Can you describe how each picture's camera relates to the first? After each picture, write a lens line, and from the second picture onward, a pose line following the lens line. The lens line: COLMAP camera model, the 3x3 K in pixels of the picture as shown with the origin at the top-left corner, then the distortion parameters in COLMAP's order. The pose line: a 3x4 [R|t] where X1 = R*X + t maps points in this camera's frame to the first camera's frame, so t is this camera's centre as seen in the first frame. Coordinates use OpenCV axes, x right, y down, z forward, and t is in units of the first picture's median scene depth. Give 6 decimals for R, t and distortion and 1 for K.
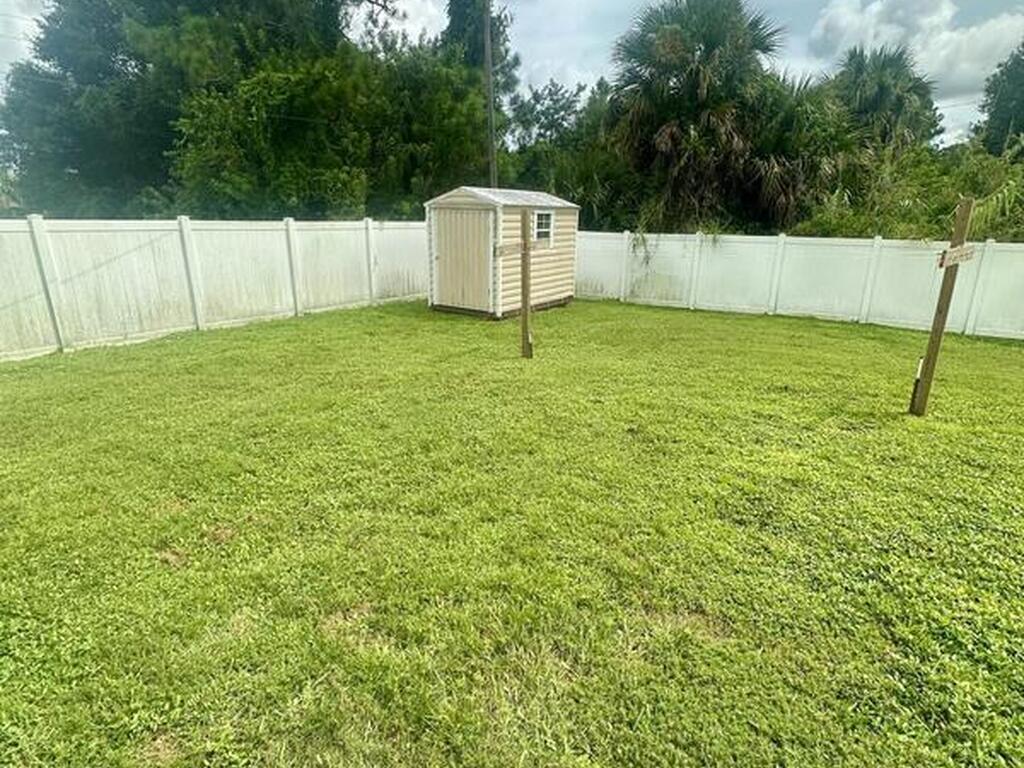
lens RADIAL K [[545.1, 0, 511.4], [0, 545.1, 384.3], [0, 0, 1]] dist [-0.002861, -0.000151]
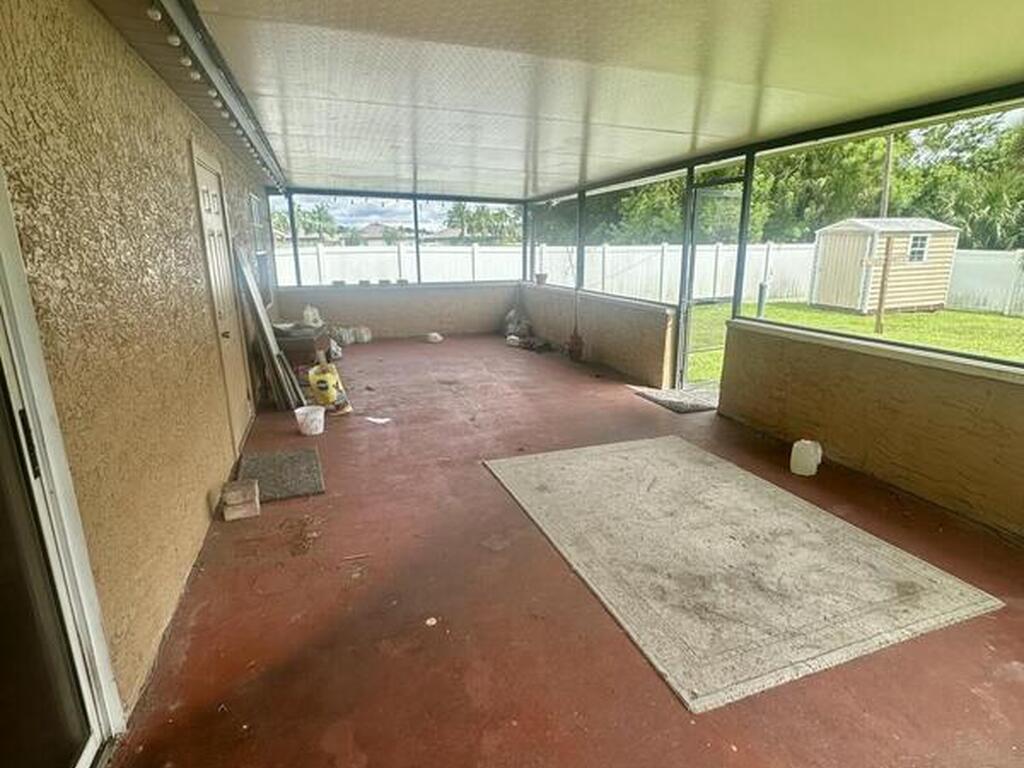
lens RADIAL K [[545.1, 0, 511.2], [0, 545.1, 380.7], [0, 0, 1]] dist [-0.002861, -0.000151]
pose [[0.805117, 0.130742, -0.578527, 0.064246], [-0.155353, 0.987834, 0.007041, 0.147011], [0.572409, 0.084207, 0.815633, -0.511941]]
